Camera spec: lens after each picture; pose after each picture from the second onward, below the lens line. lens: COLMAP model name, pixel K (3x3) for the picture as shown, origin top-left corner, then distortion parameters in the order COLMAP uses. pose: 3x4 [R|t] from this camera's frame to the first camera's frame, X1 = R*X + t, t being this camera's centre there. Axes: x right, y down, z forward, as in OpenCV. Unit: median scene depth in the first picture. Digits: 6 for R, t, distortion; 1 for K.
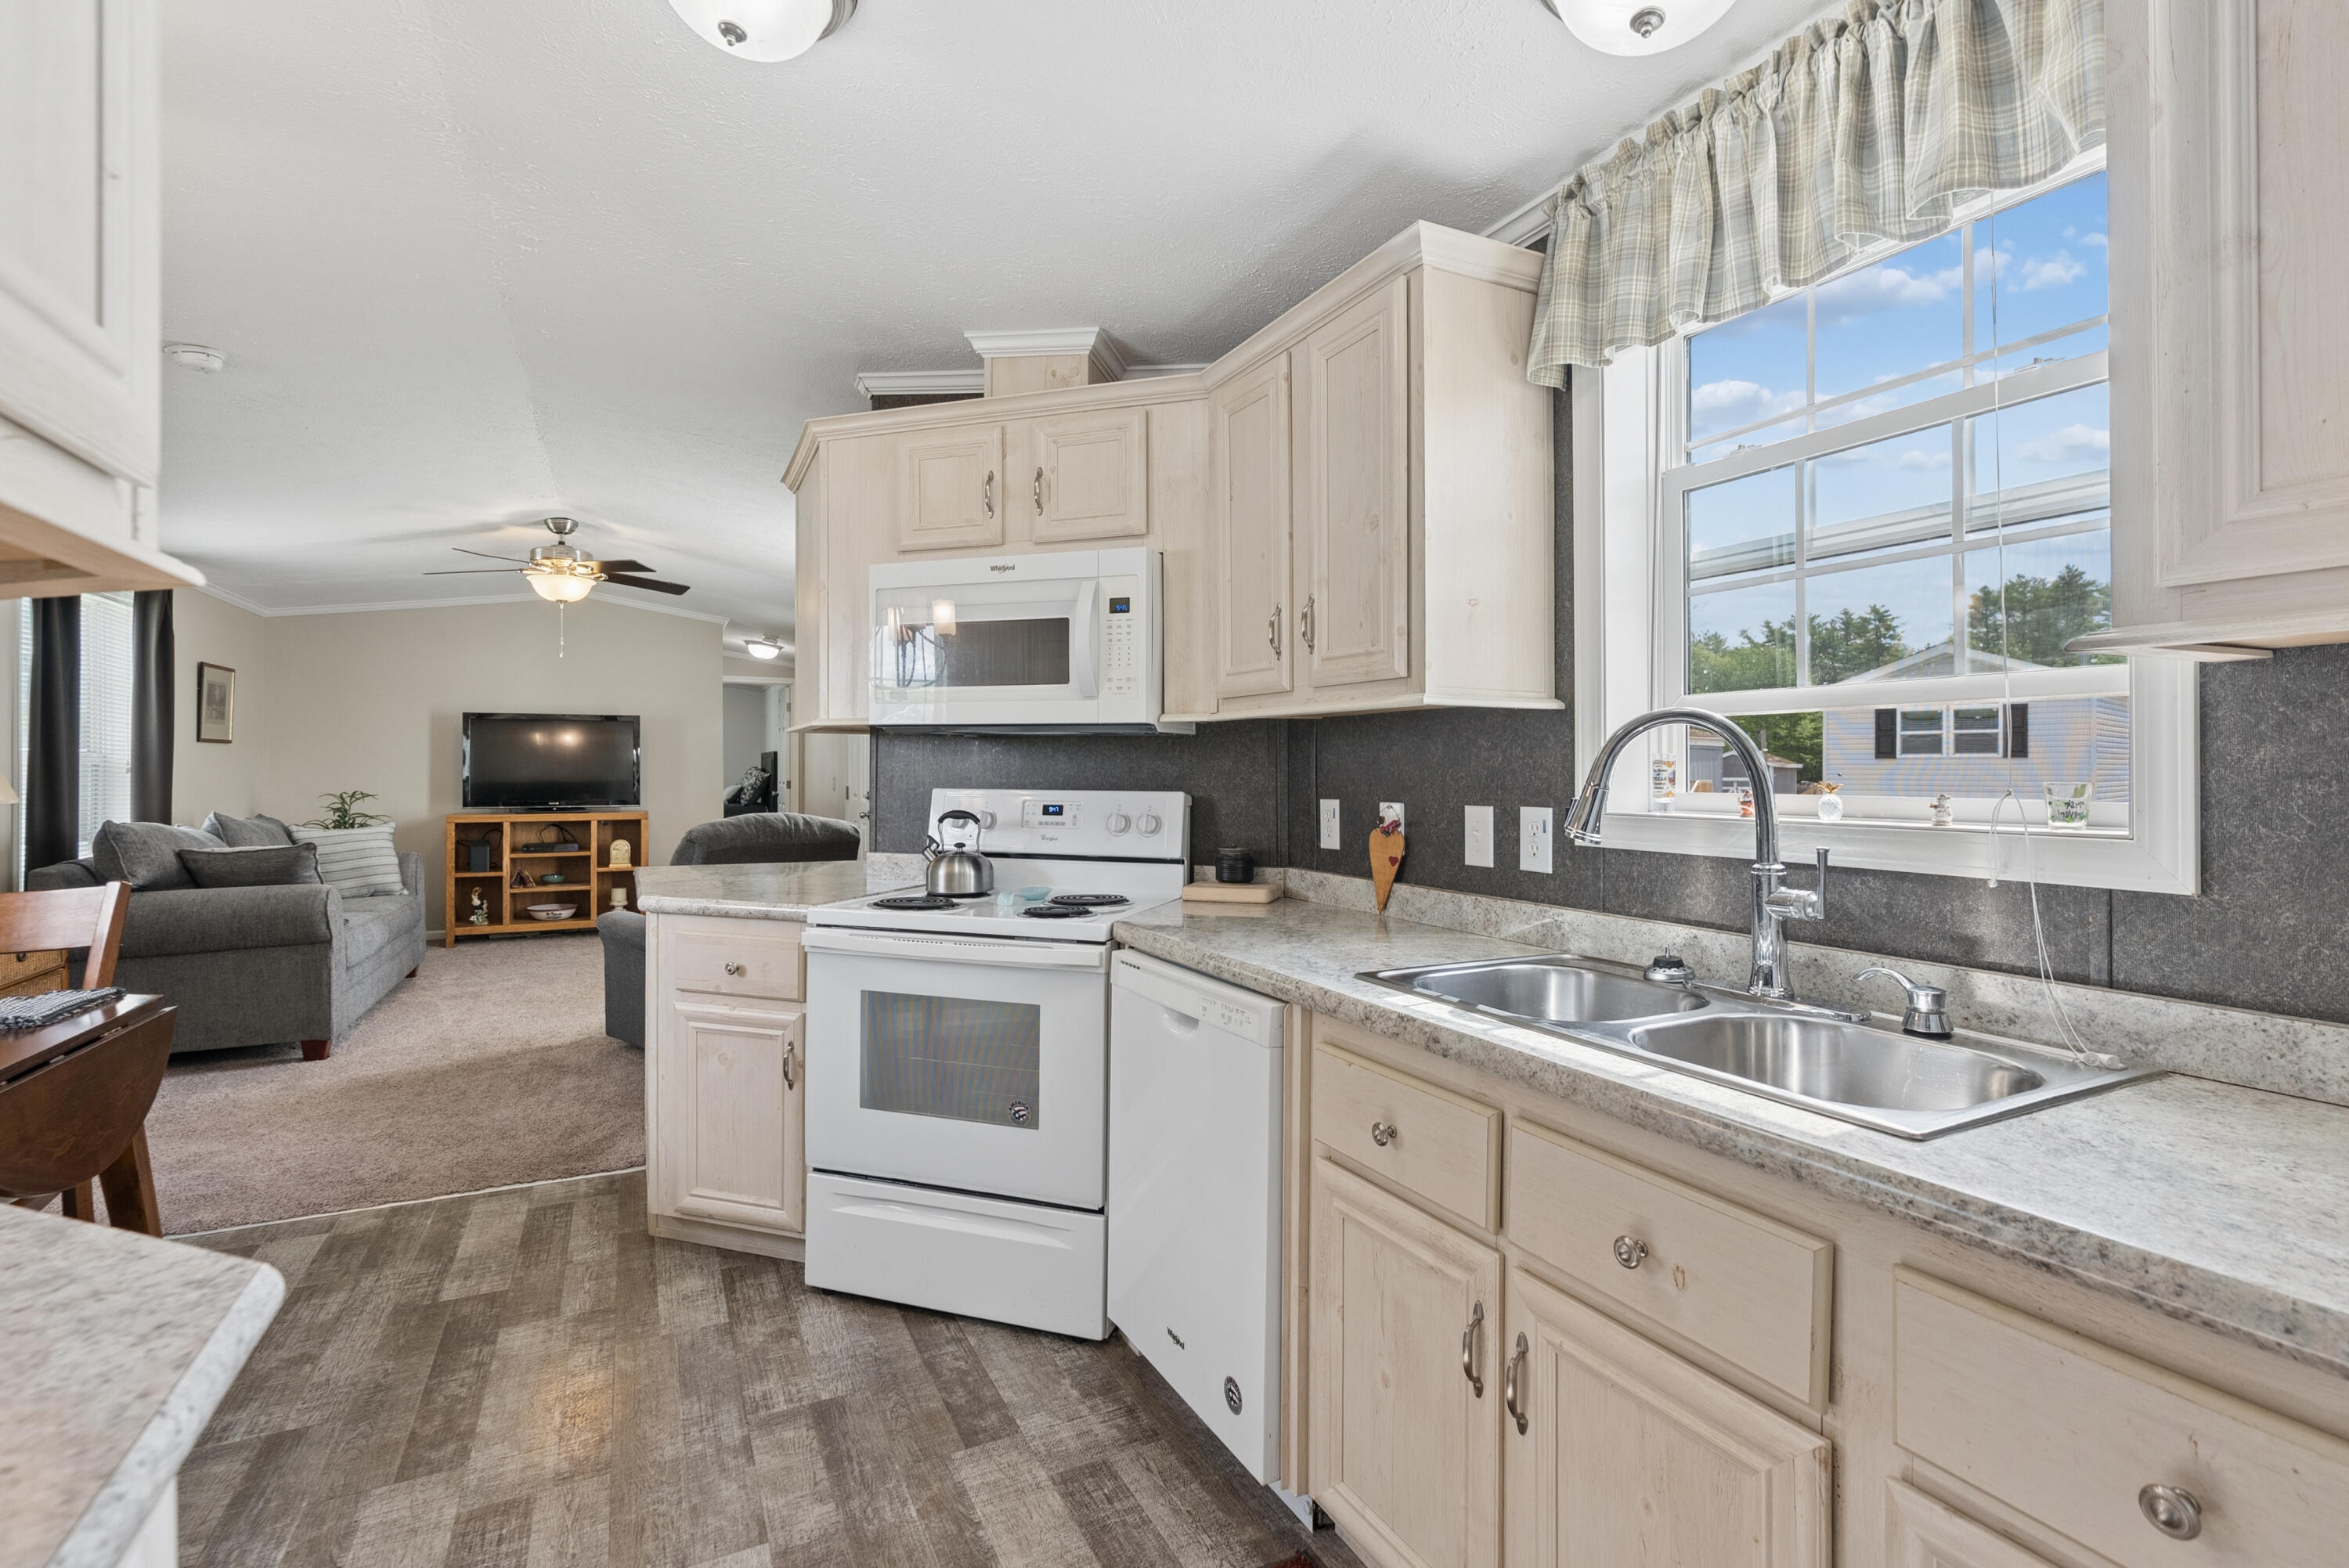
lens RADIAL K [[1068.2, 0, 1160.4], [0, 1068.2, 774.2], [0, 0, 1]] dist [-0.002704, 0.002425]
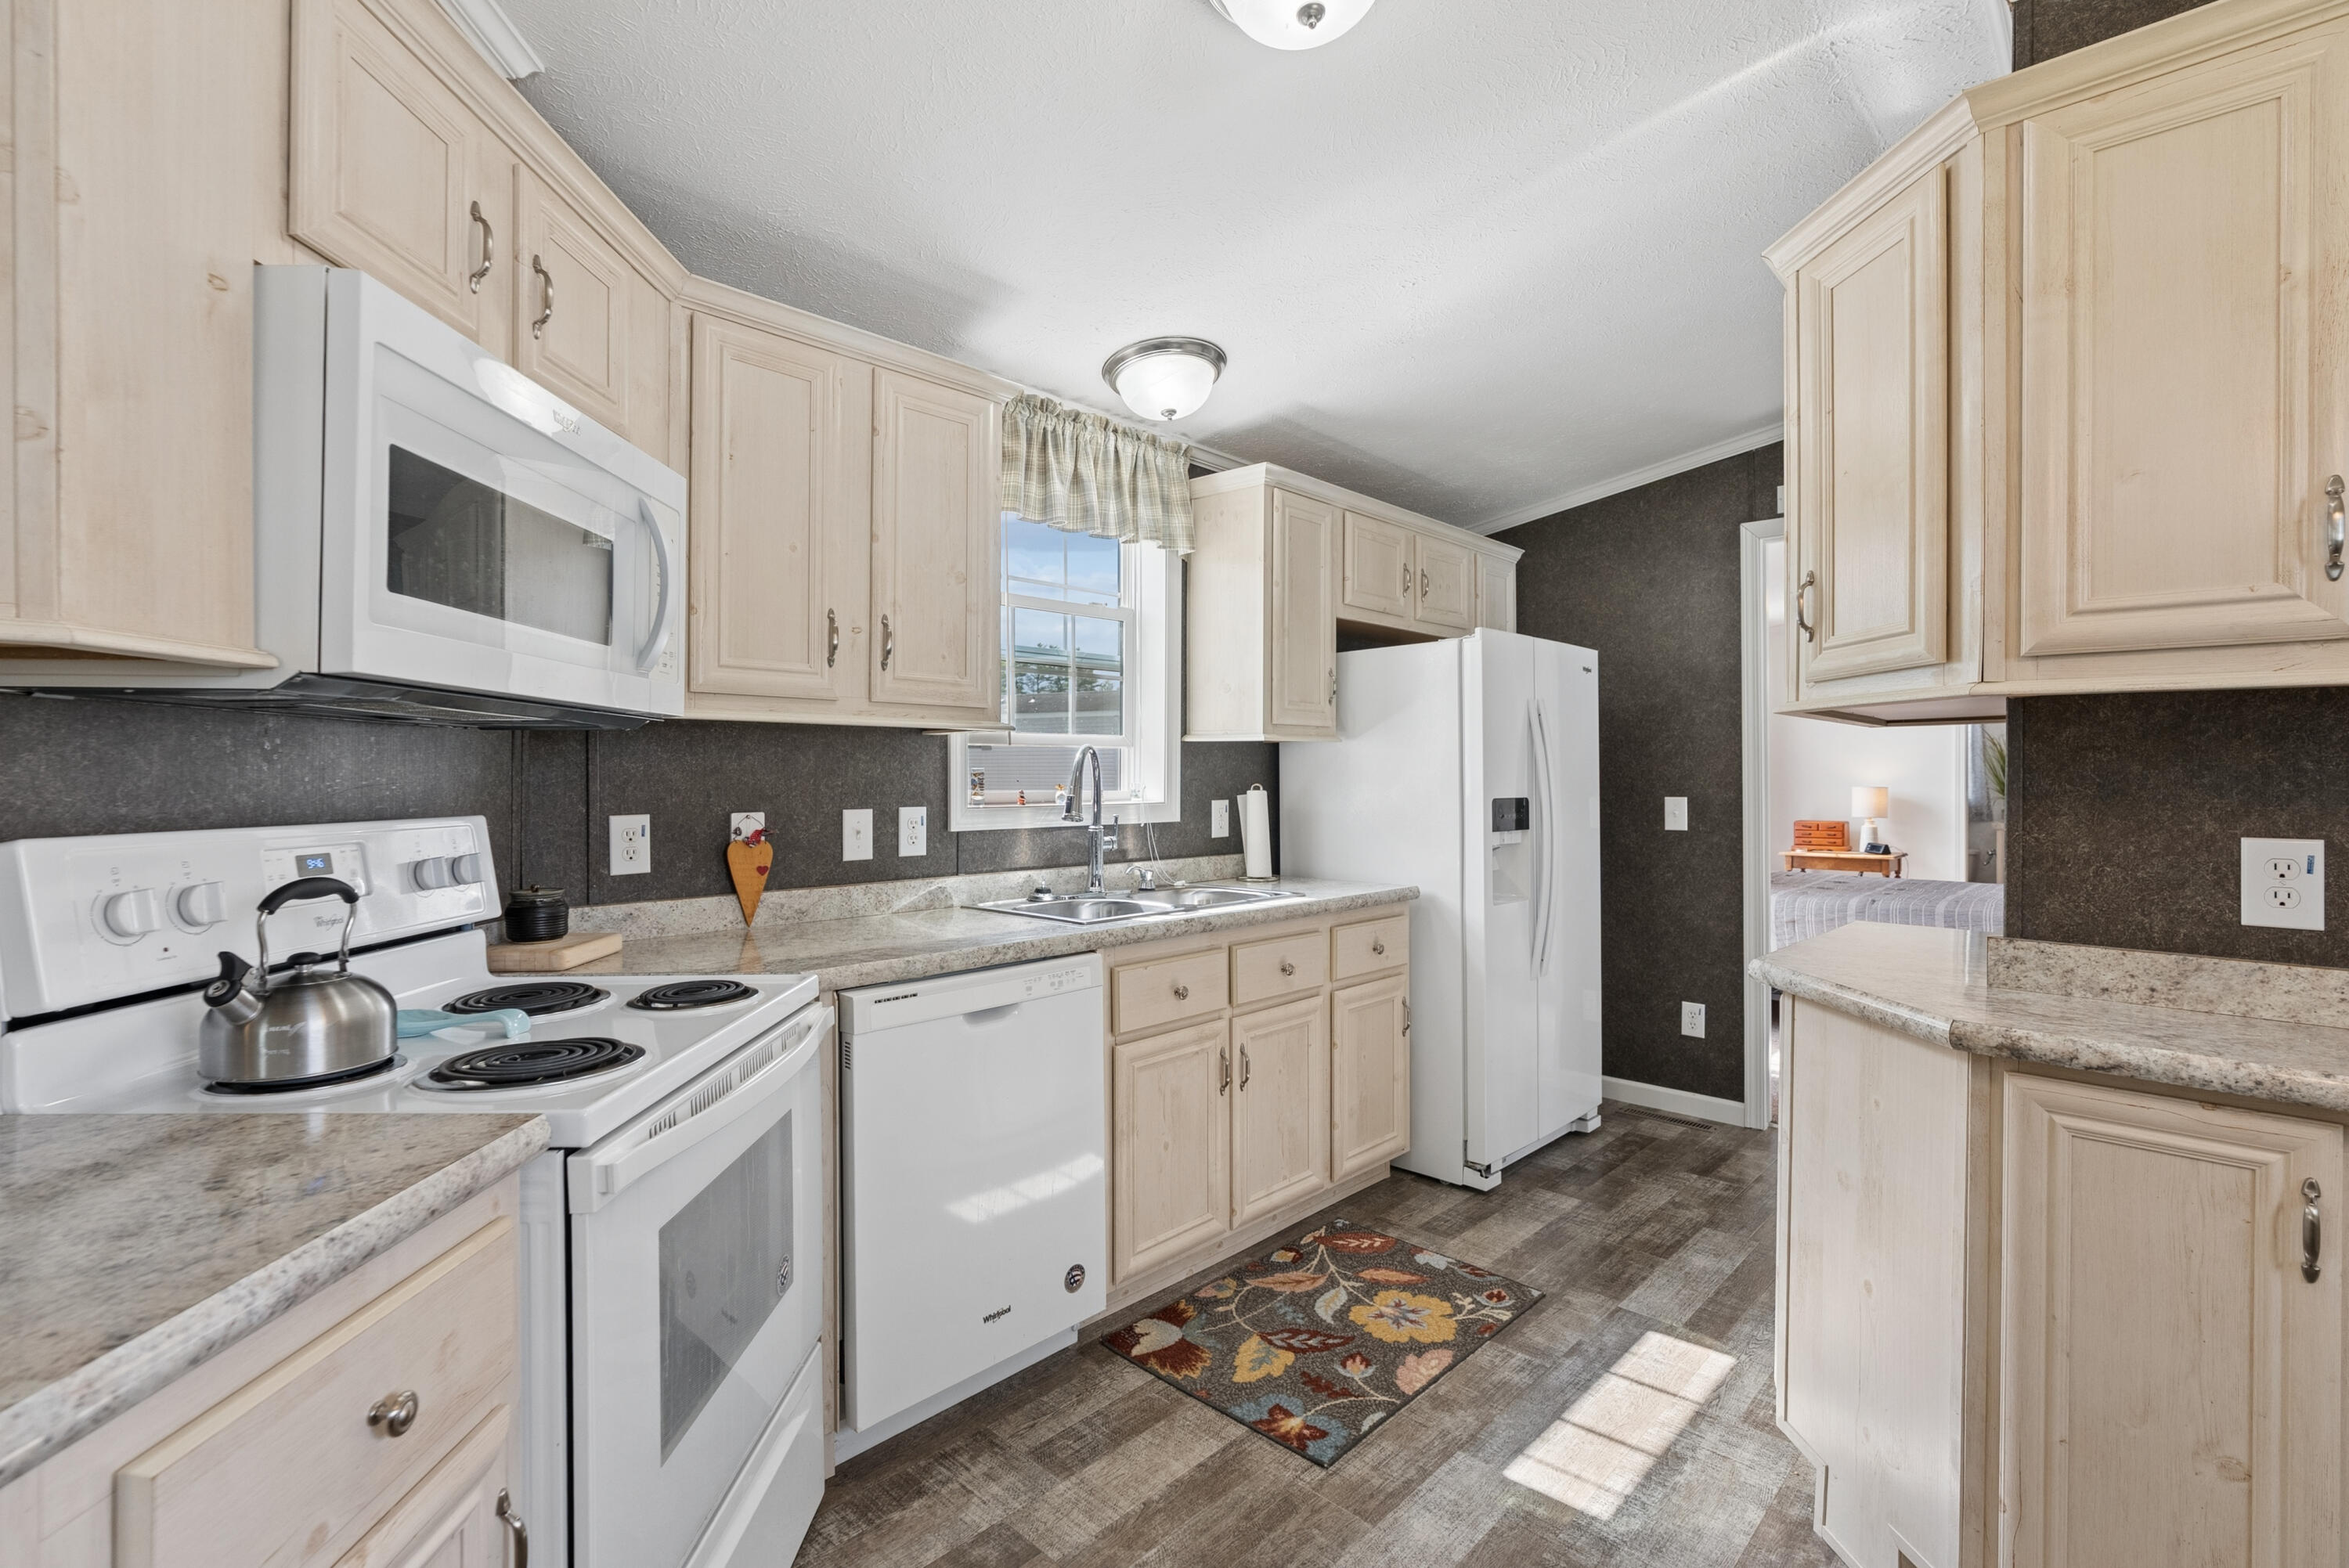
lens RADIAL K [[1068.2, 0, 1173.3], [0, 1068.2, 774.5], [0, 0, 1]] dist [-0.002704, 0.002425]
pose [[-0.338932, 0.000436, 0.940811, -0.614875], [0.004158, 0.999991, 0.001035, -0.005934], [-0.940802, 0.004263, -0.338931, 0.701329]]
